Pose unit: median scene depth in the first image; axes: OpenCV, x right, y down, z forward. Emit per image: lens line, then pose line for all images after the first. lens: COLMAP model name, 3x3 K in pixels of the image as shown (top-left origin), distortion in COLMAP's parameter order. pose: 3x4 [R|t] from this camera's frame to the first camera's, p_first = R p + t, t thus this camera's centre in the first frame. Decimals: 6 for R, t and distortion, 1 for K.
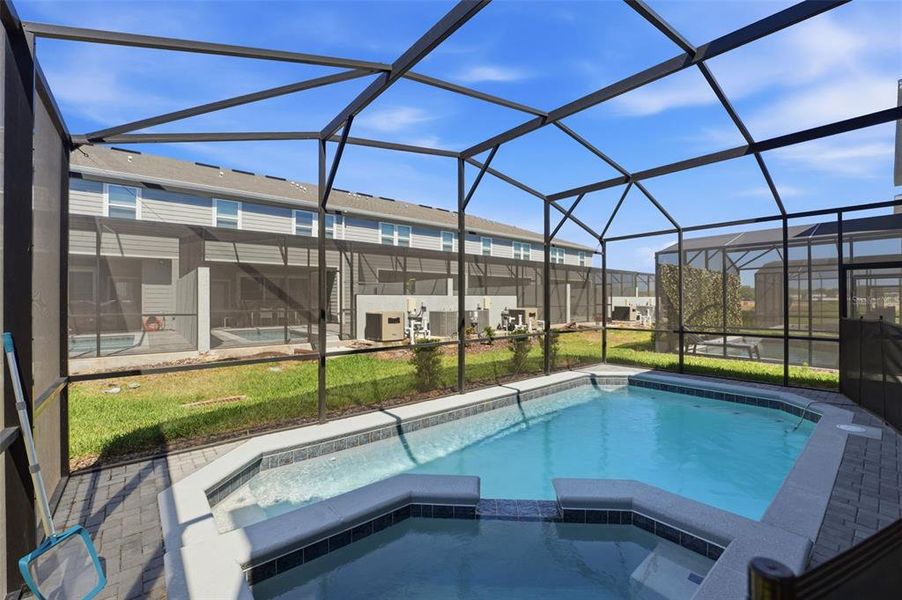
lens RADIAL K [[373.2, 0, 446.8], [0, 373.2, 296.8], [0, 0, 1]] dist [-0.032760, 0.003271]
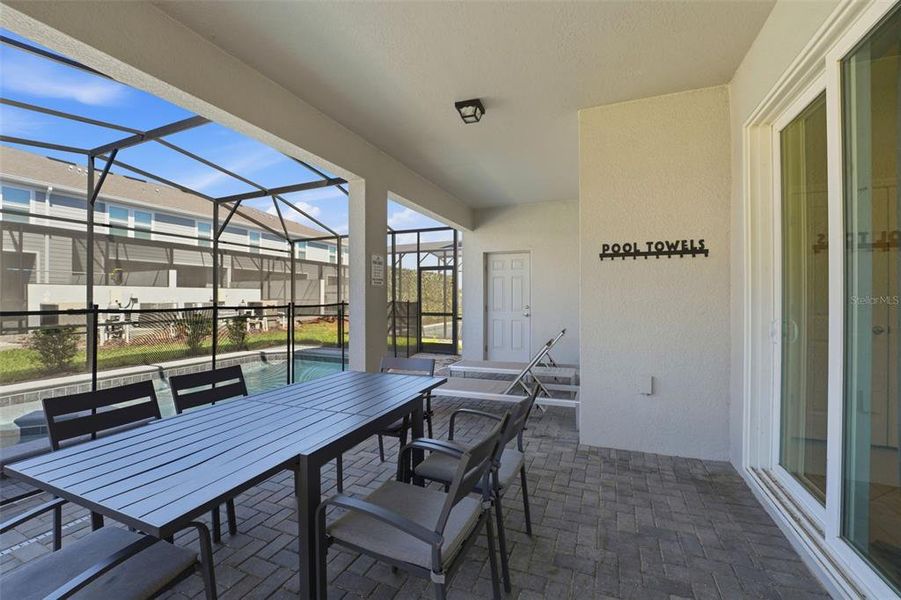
lens RADIAL K [[372.8, 0, 451.5], [0, 372.8, 301.5], [0, 0, 1]] dist [-0.032760, 0.003271]
pose [[0.892185, 0.004720, 0.451645, 0.385629], [-0.011380, 0.999863, 0.012032, 0.023329], [-0.451527, -0.015874, 0.892116, -0.325293]]
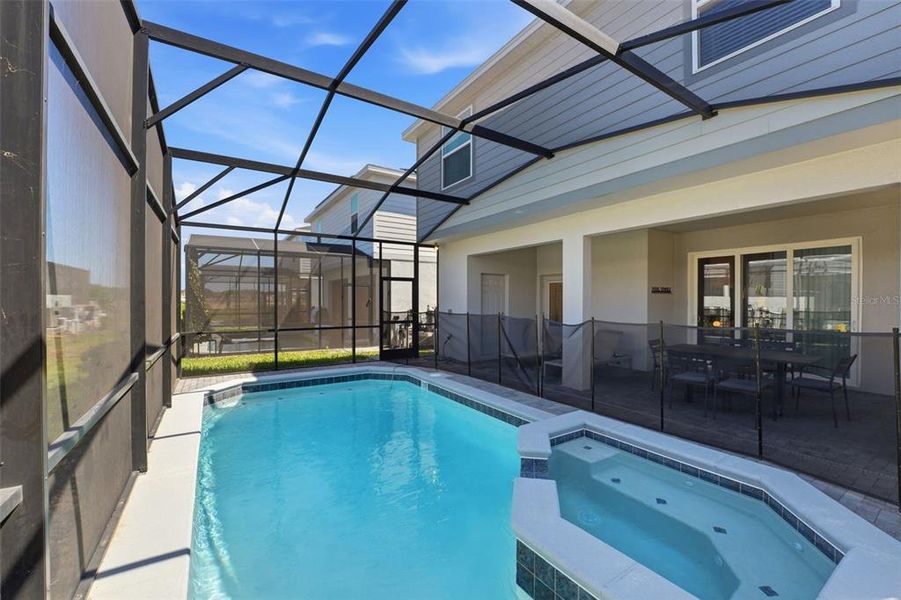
lens RADIAL K [[372.8, 0, 451.7], [0, 372.8, 302.2], [0, 0, 1]] dist [-0.032760, 0.003271]
pose [[0.128432, -0.002927, 0.991714, -0.318985], [-0.013091, 0.999904, 0.004647, 0.005399], [-0.991632, -0.013580, 0.128382, 0.368853]]
